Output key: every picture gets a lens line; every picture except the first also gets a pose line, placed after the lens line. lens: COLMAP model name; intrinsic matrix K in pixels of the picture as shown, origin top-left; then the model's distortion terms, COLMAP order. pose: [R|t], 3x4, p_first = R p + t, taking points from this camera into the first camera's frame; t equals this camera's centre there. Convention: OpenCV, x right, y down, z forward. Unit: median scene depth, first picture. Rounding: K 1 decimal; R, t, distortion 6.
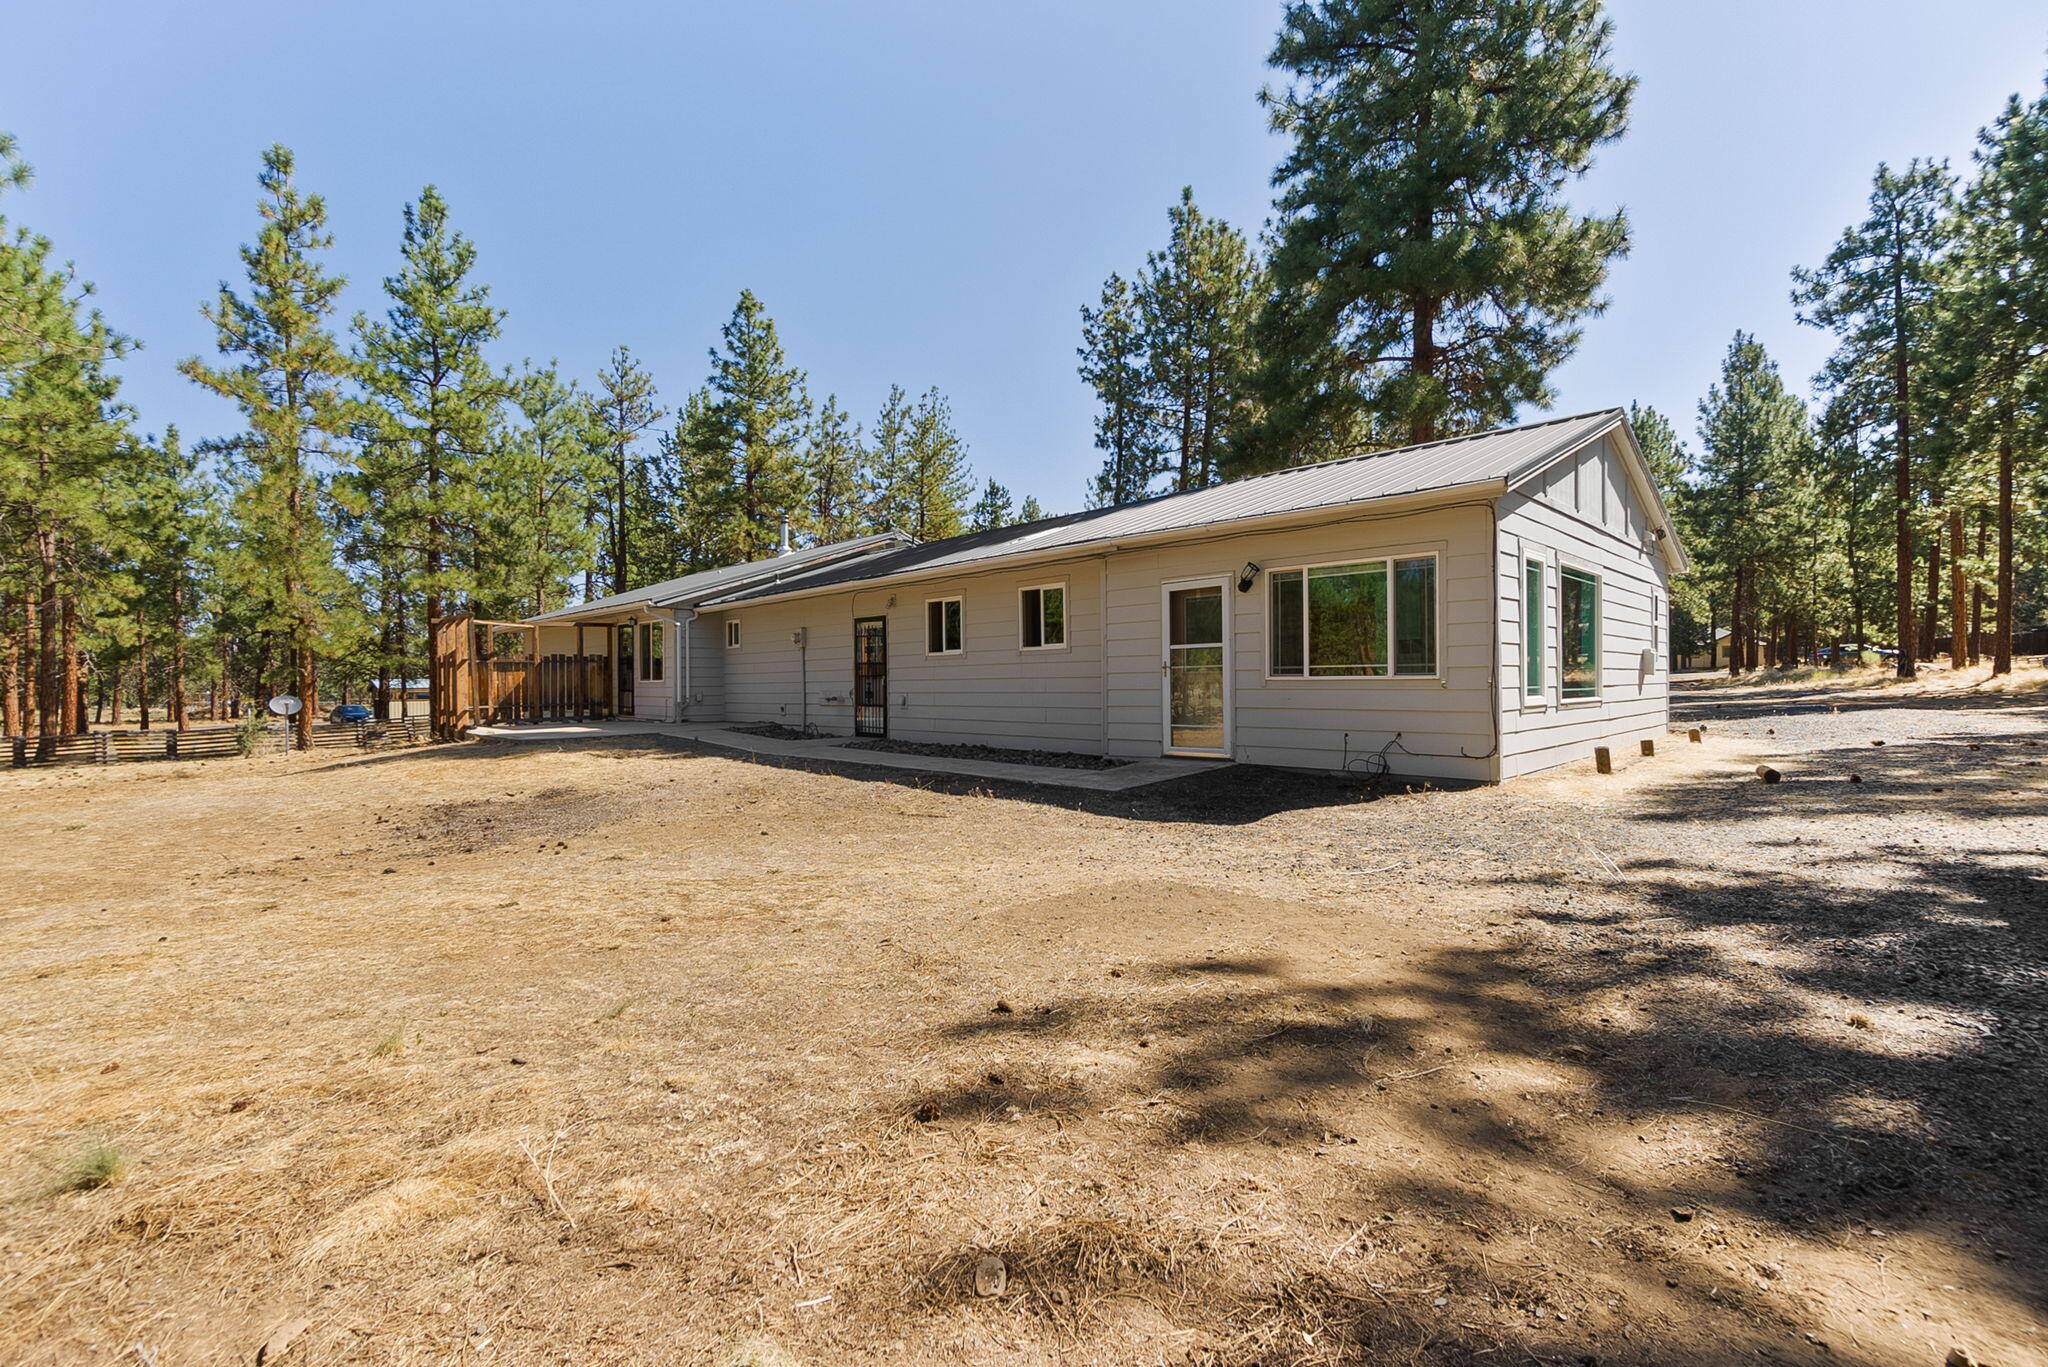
lens RADIAL K [[890.4, 0, 1024.0], [0, 890.4, 683.5], [0, 0, 1]] dist [-0.007802, -0.000105]
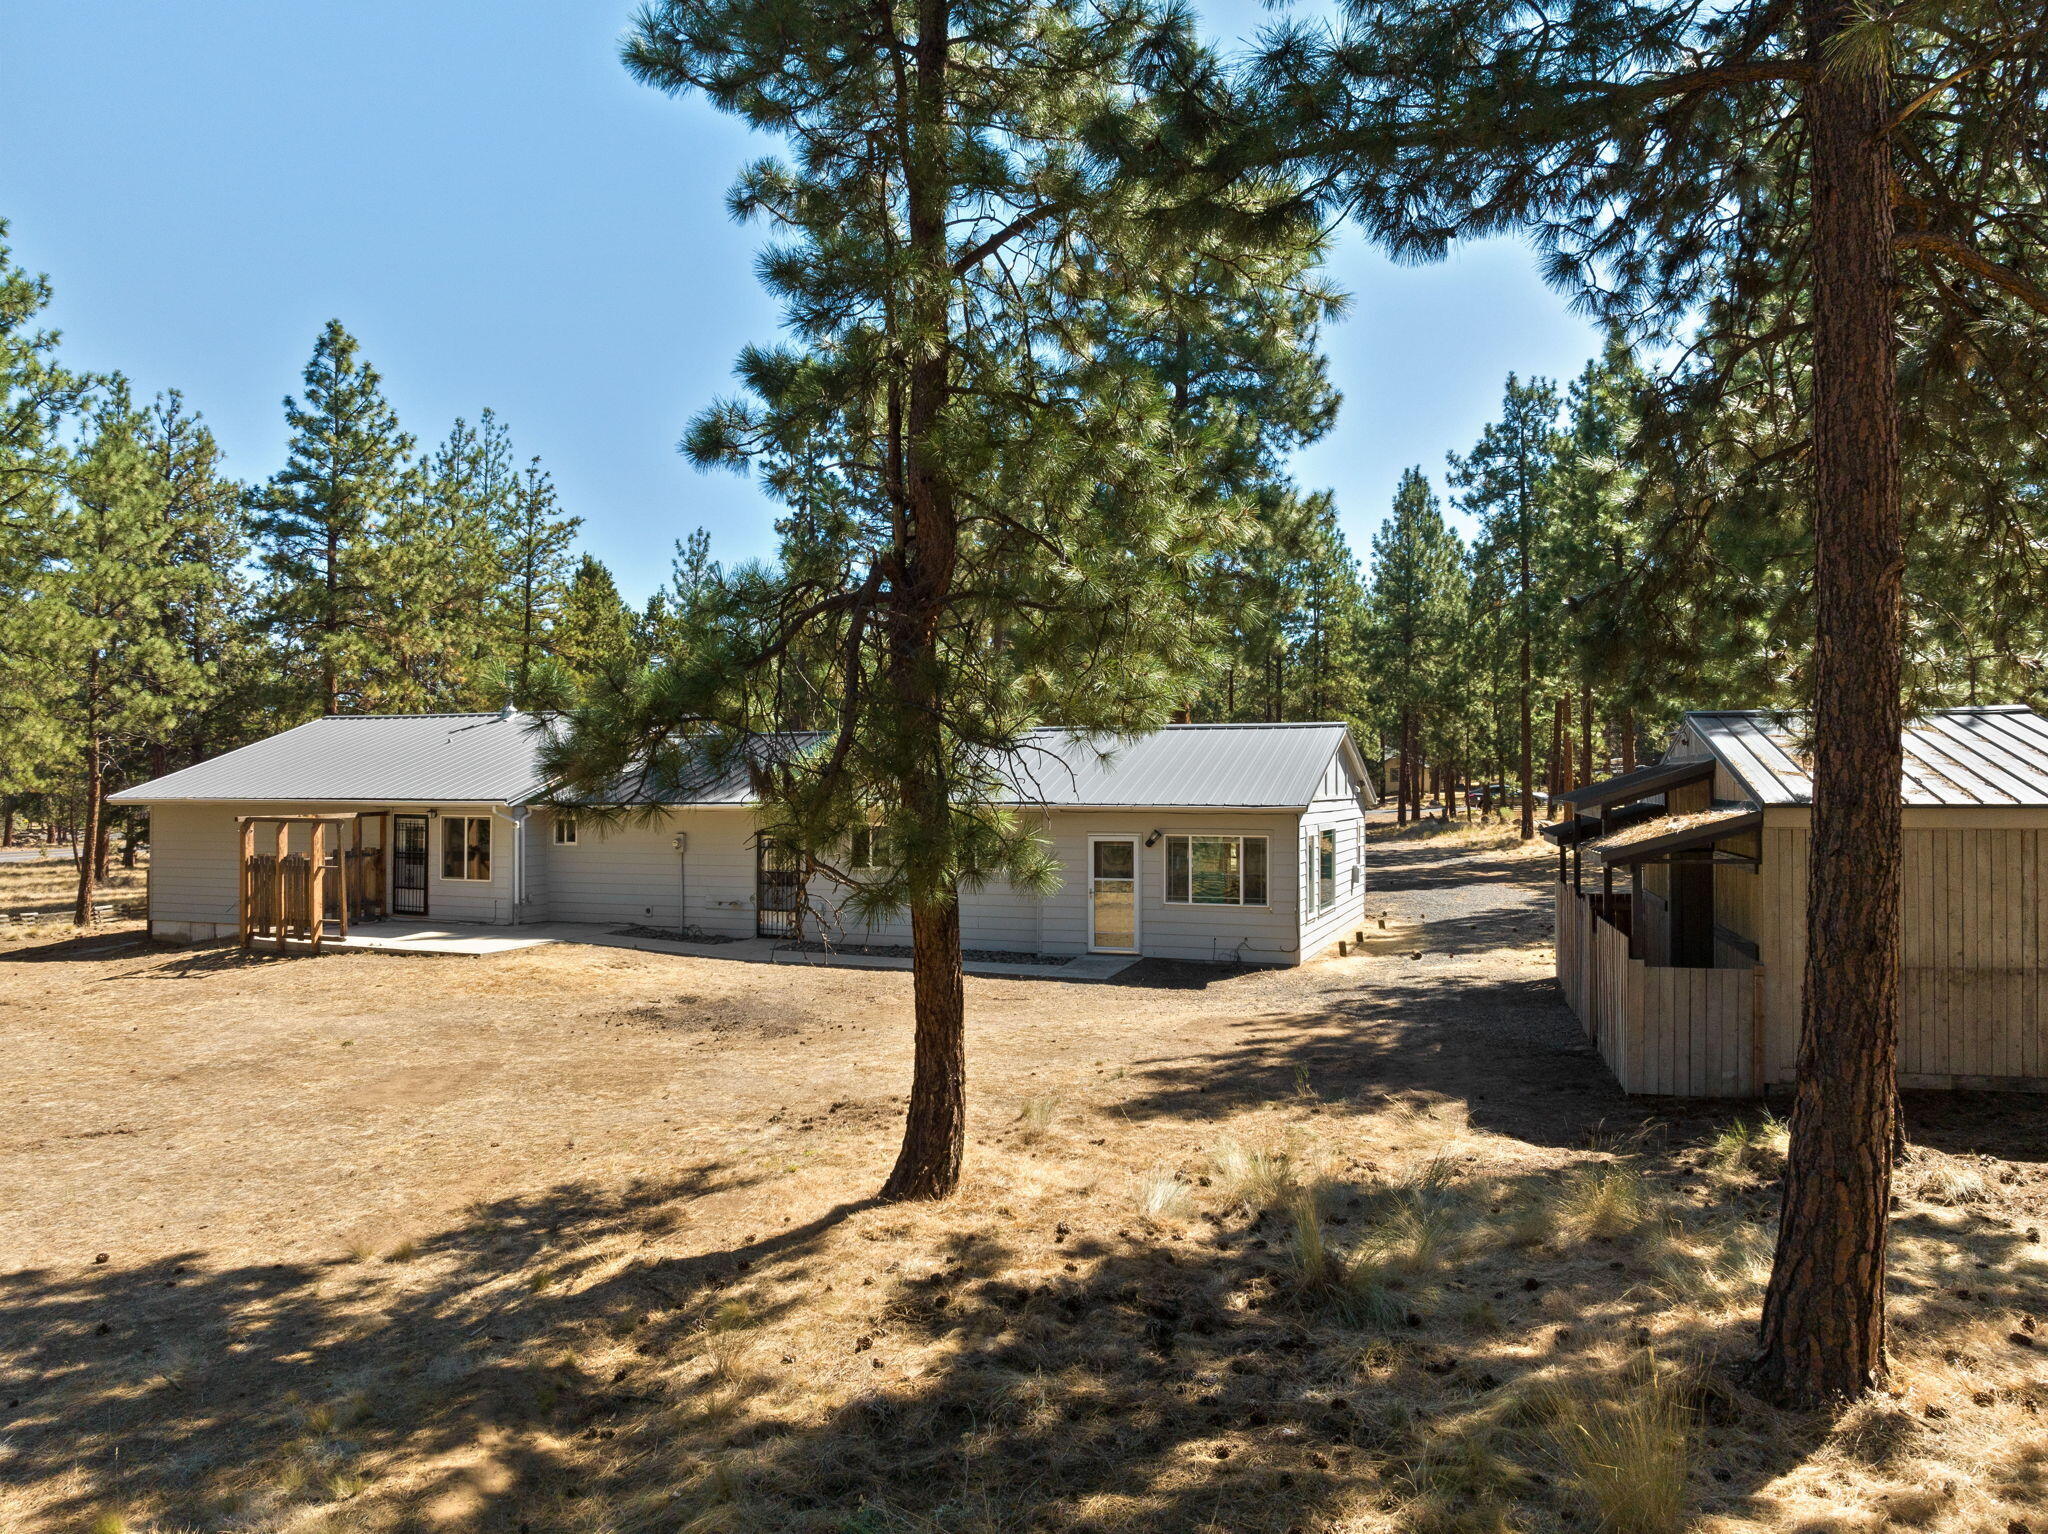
lens RADIAL K [[1455.6, 0, 1059.5], [0, 1455.6, 767.4], [0, 0, 1]] dist [-0.069587, -0.000739]
pose [[0.902886, 0.015746, 0.429591, -0.619669], [-0.009359, 0.999812, -0.016976, -0.123250], [-0.429778, 0.011307, 0.902864, -0.771138]]
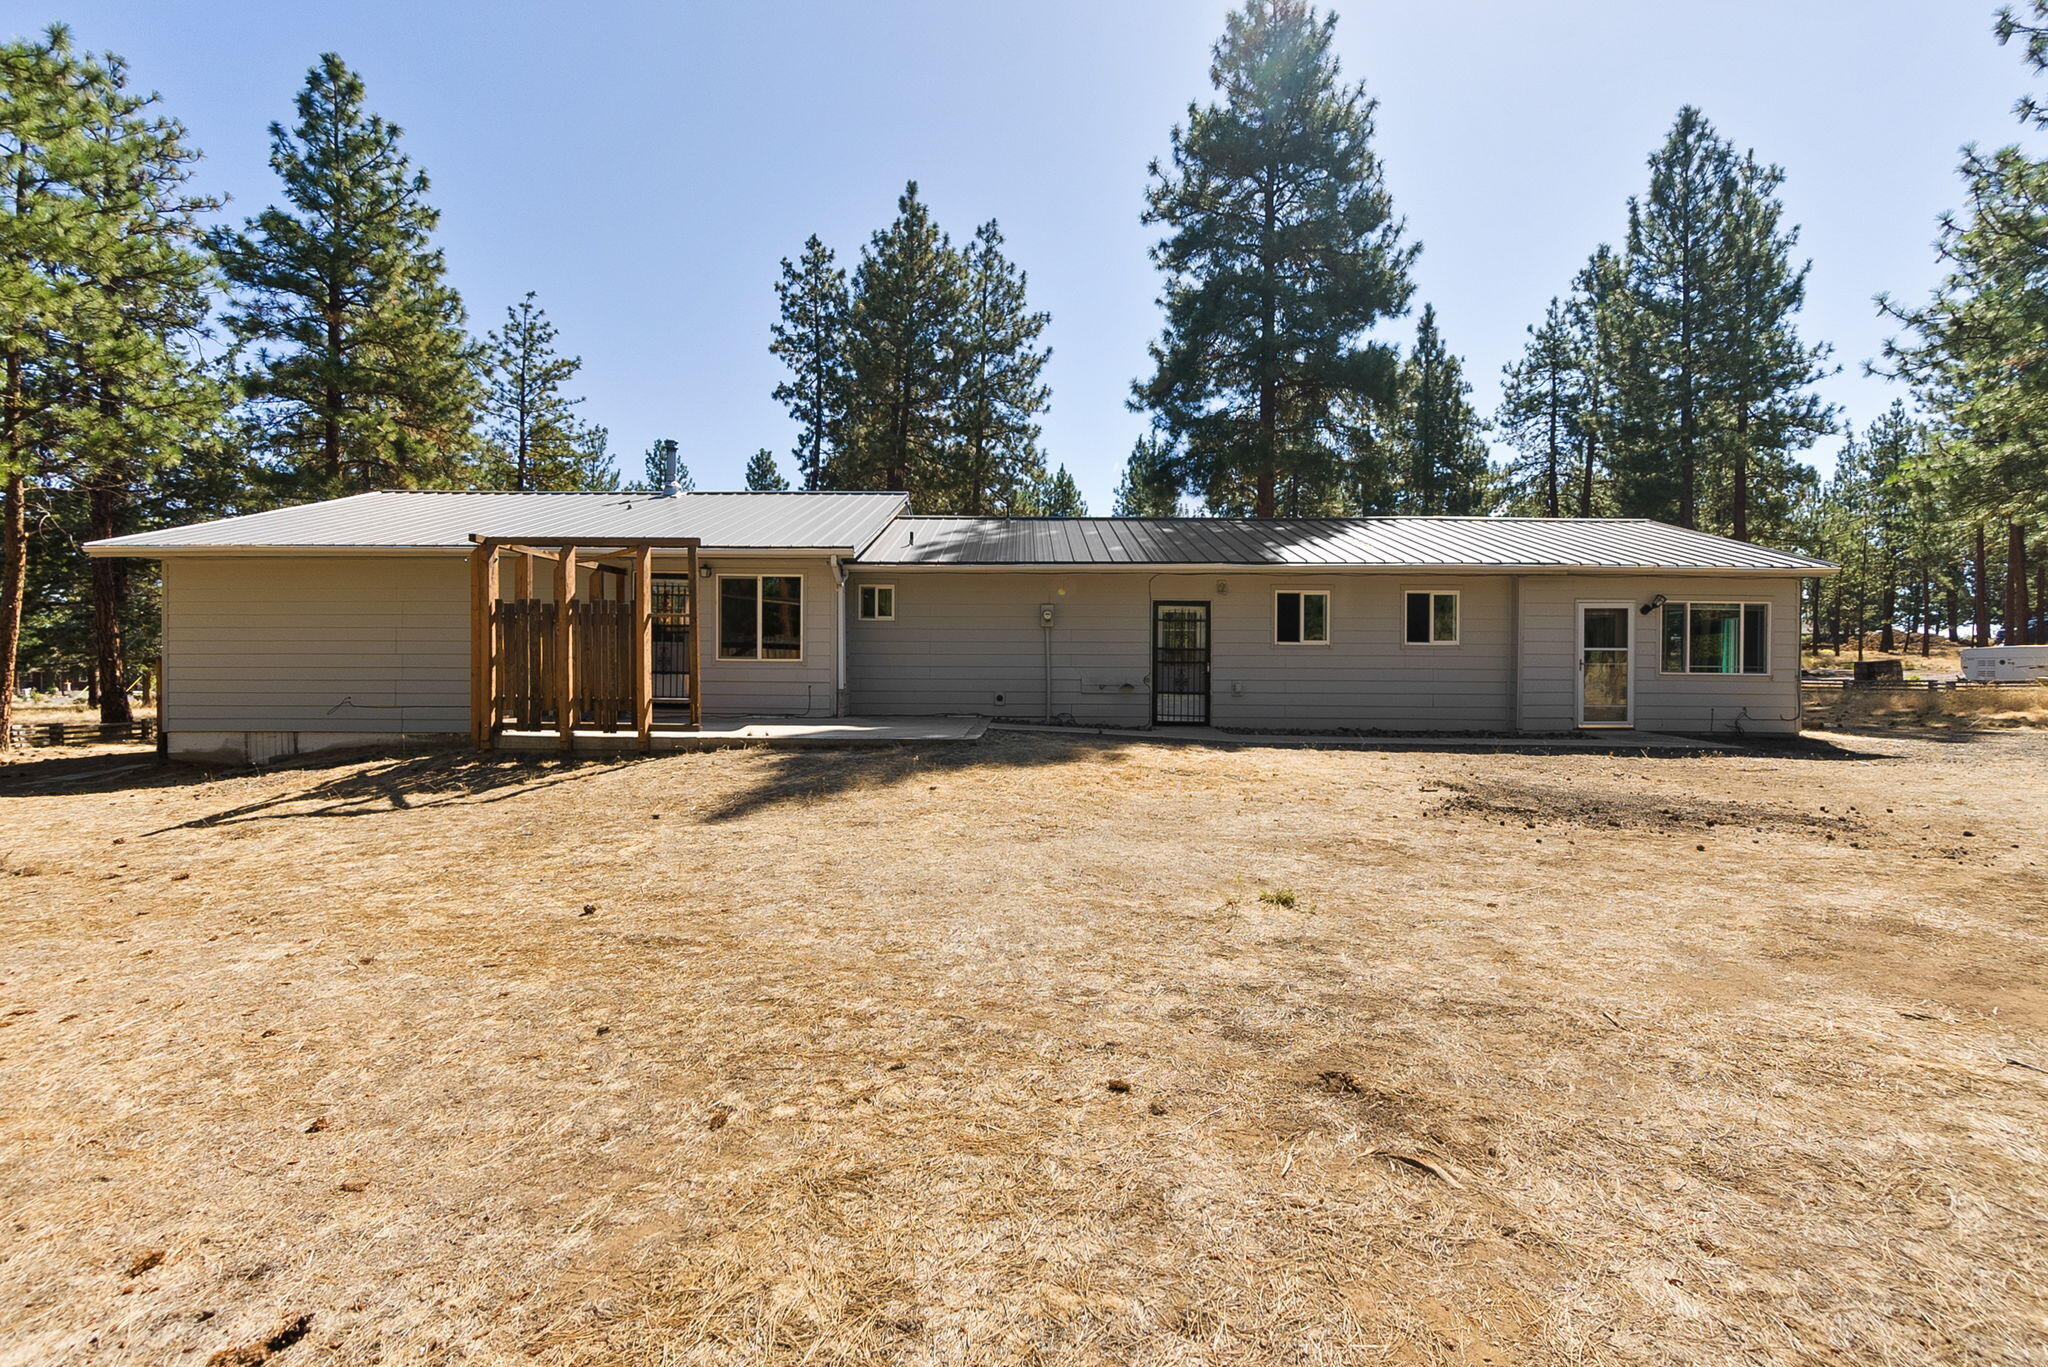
lens RADIAL K [[890.4, 0, 1024.0], [0, 890.4, 683.5], [0, 0, 1]] dist [-0.007802, -0.000105]
pose [[0.703121, 0.011604, 0.710975, -0.944810], [-0.013376, 0.999906, -0.003091, 0.018773], [-0.710944, -0.007336, 0.703210, 0.436203]]
